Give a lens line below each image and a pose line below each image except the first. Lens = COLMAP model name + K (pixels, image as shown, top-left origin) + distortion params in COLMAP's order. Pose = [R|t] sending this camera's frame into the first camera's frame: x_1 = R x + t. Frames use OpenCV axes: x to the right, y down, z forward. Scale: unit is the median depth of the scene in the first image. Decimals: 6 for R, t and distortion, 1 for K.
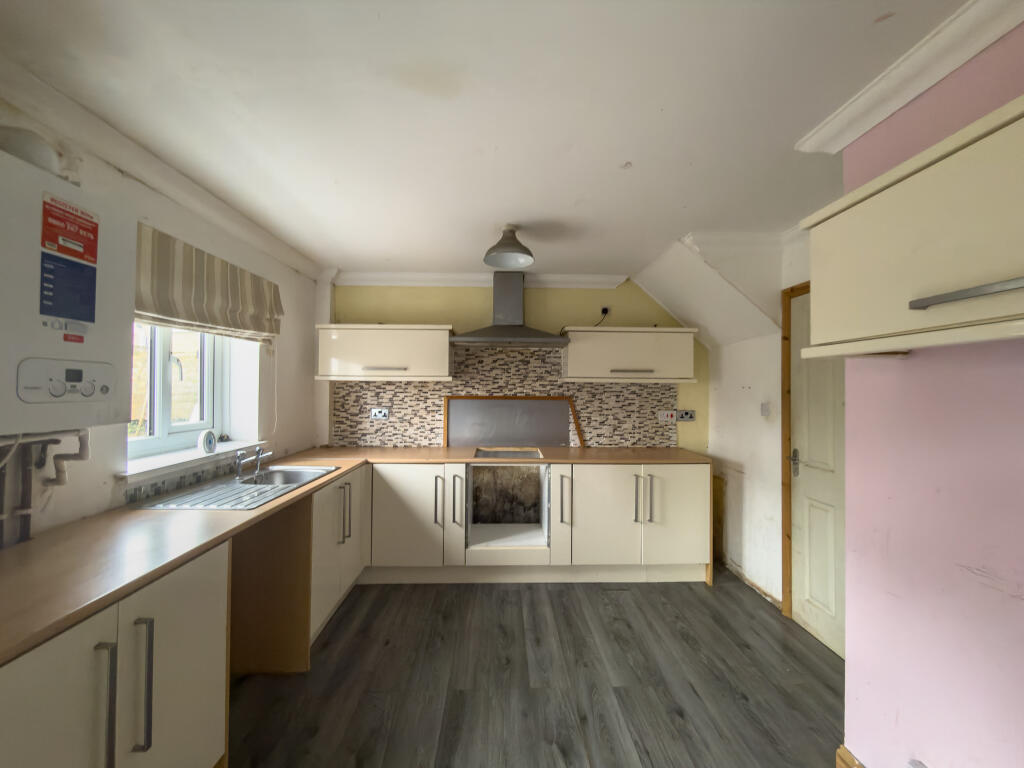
lens RADIAL K [[408.0, 0, 512.0], [0, 408.0, 384.0], [0, 0, 1]] dist [-0.001656, -0.000219]
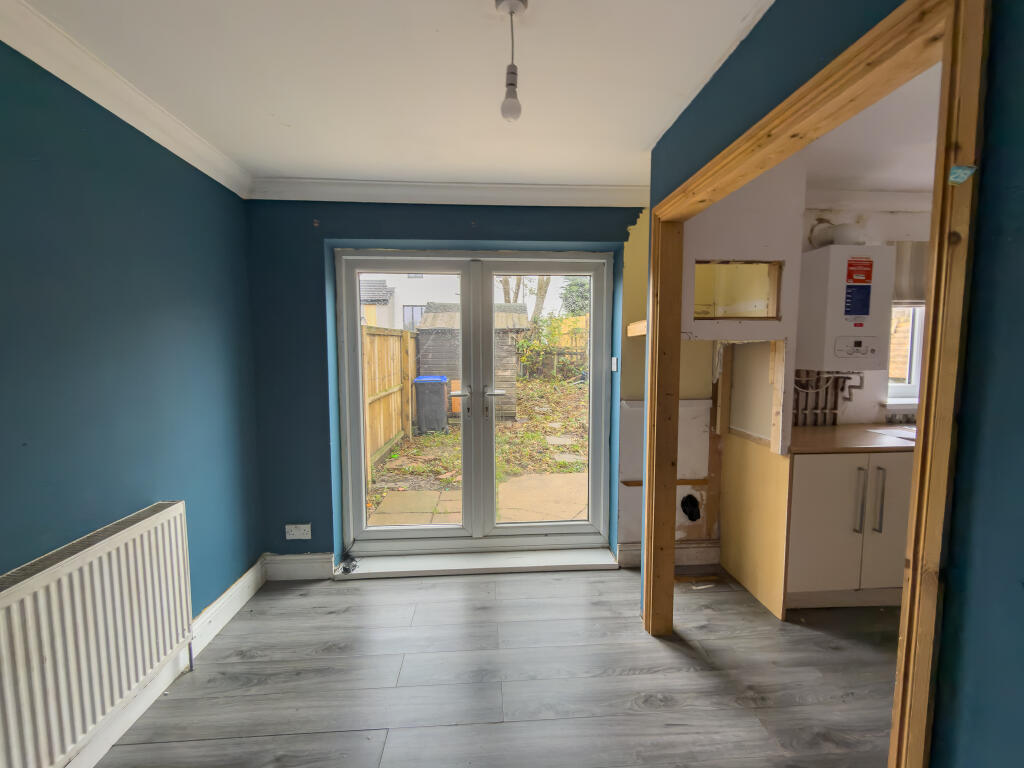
lens RADIAL K [[420.3, 0, 512.0], [0, 420.3, 384.0], [0, 0, 1]] dist [-0.003284, -0.000427]
pose [[0.036032, 0.072774, -0.996697, 0.779572], [0.016591, 0.997164, 0.073408, -0.003170], [0.999213, -0.019181, 0.034723, -0.647176]]
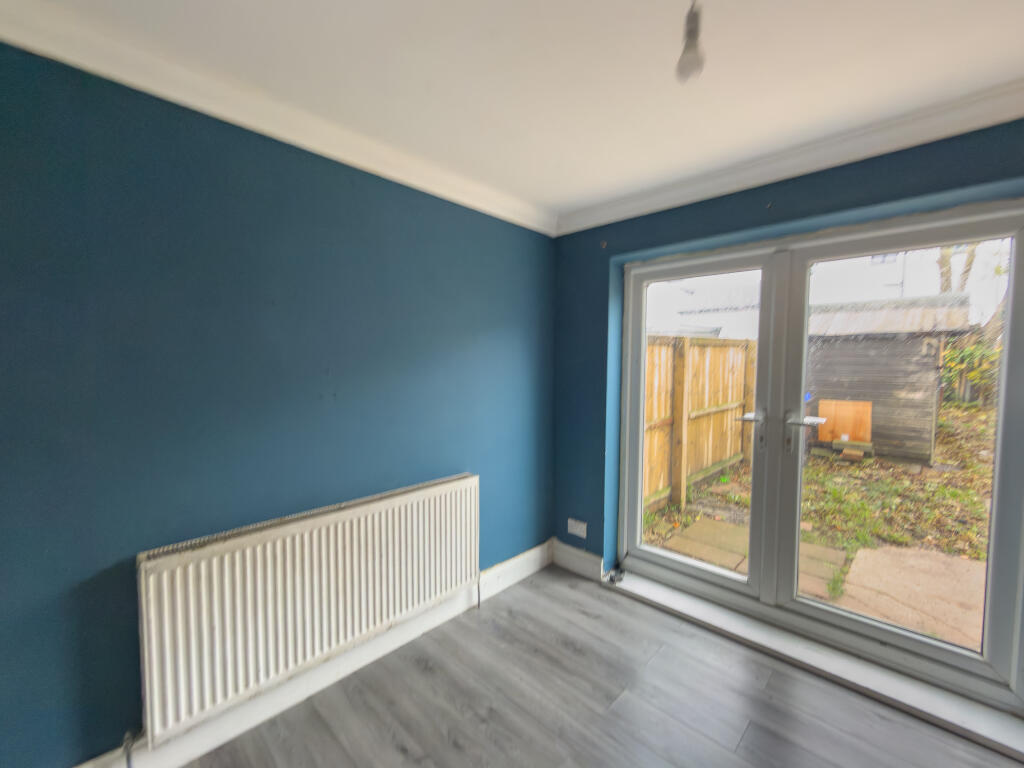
lens RADIAL K [[426.2, 0, 512.0], [0, 426.2, 384.0], [0, 0, 1]] dist [-0.001243, -0.000522]
pose [[-0.716152, 0.031055, -0.697253, 0.589078], [0.003796, 0.999168, 0.040604, -0.015436], [0.697934, 0.026432, -0.715674, -0.294872]]
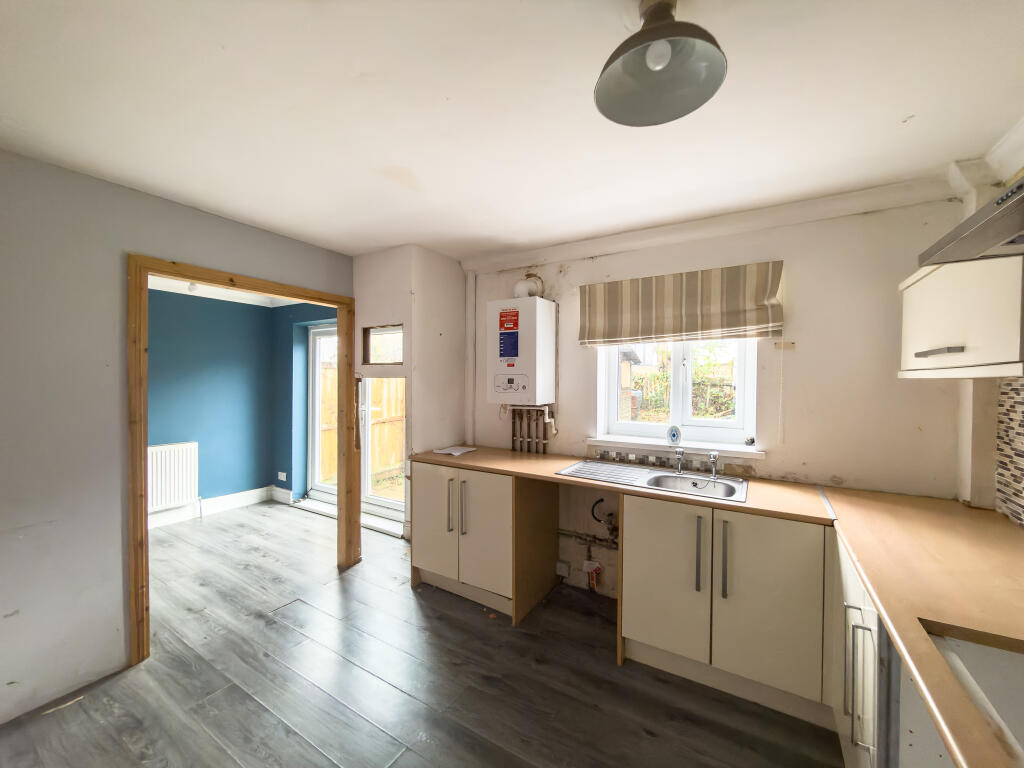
lens RADIAL K [[408.0, 0, 512.0], [0, 408.0, 384.0], [0, 0, 1]] dist [-0.001656, -0.000219]
pose [[-0.547243, 0.001926, -0.836972, 0.748377], [0.000979, 0.999998, 0.001661, -0.007366], [0.836973, 0.000090, -0.547244, 1.971896]]
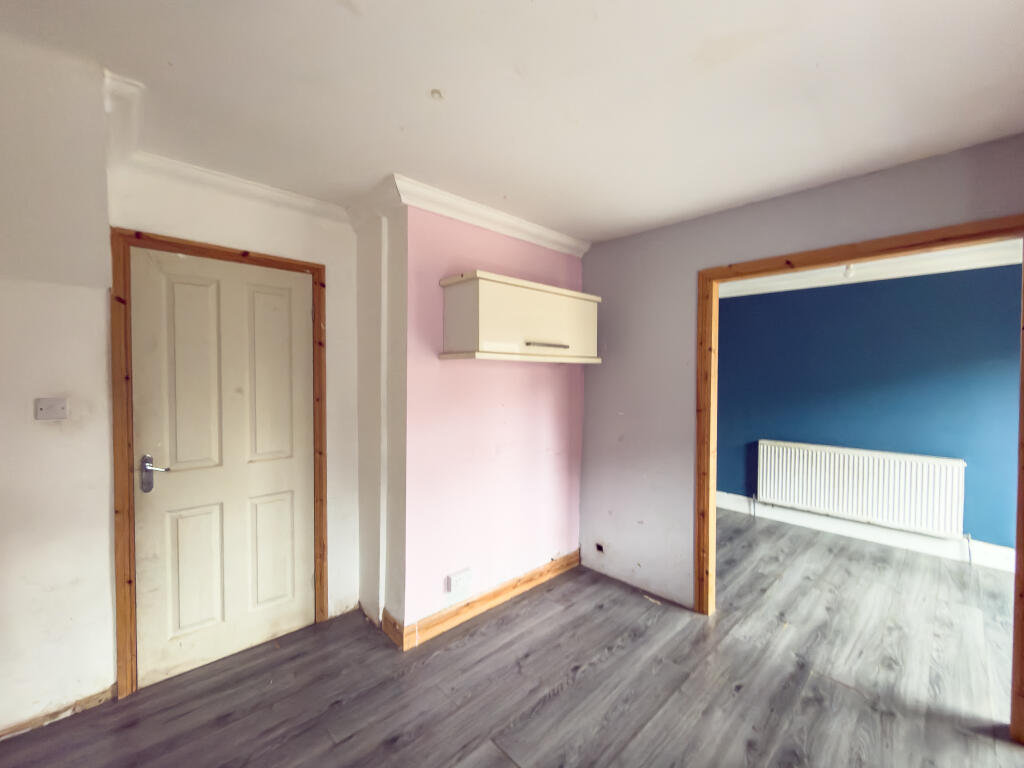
lens RADIAL K [[420.3, 0, 512.0], [0, 420.3, 384.0], [0, 0, 1]] dist [-0.003284, -0.000427]
pose [[-0.661041, -0.024106, 0.749962, -0.562019], [-0.021367, 0.999683, 0.013299, 0.009588], [-0.750045, -0.007234, -0.661347, 1.841734]]
